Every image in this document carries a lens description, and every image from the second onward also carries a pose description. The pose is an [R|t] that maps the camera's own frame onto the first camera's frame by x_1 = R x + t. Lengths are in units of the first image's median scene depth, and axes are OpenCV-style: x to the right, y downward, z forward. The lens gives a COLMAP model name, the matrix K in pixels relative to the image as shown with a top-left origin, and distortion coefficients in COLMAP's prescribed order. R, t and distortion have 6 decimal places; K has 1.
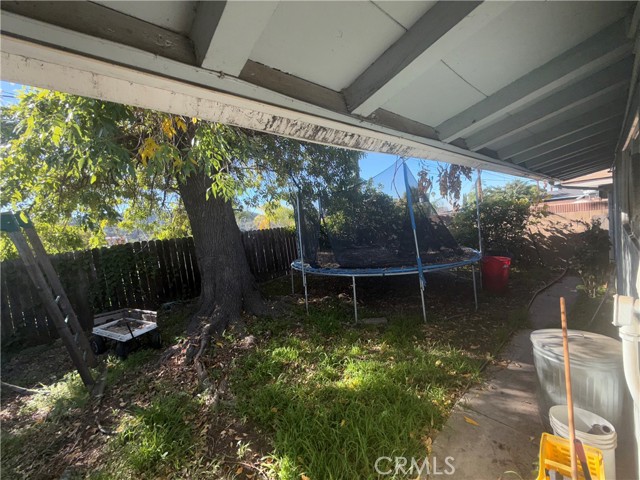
lens RADIAL K [[254.4, 0, 317.4], [0, 254.4, 239.8], [0, 0, 1]] dist [-0.001055, -0.000045]
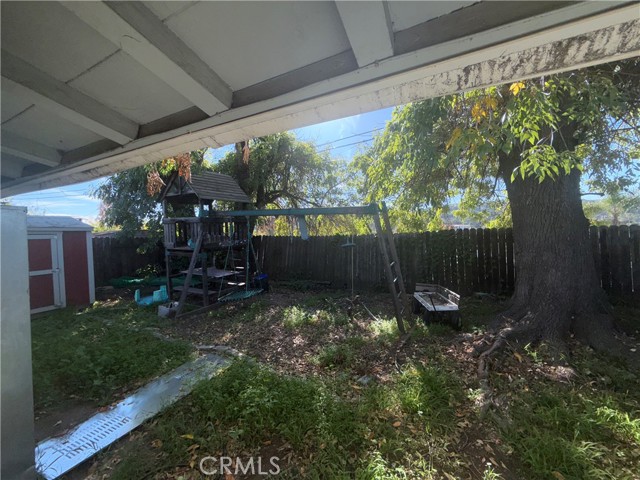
lens RADIAL K [[254.4, 0, 317.3], [0, 254.4, 241.1], [0, 0, 1]] dist [-0.001055, -0.000045]
pose [[0.372381, 0.118039, -0.920543, 0.105798], [-0.075790, 0.992434, 0.096599, 0.004047], [0.924980, 0.033796, 0.378510, 0.063365]]
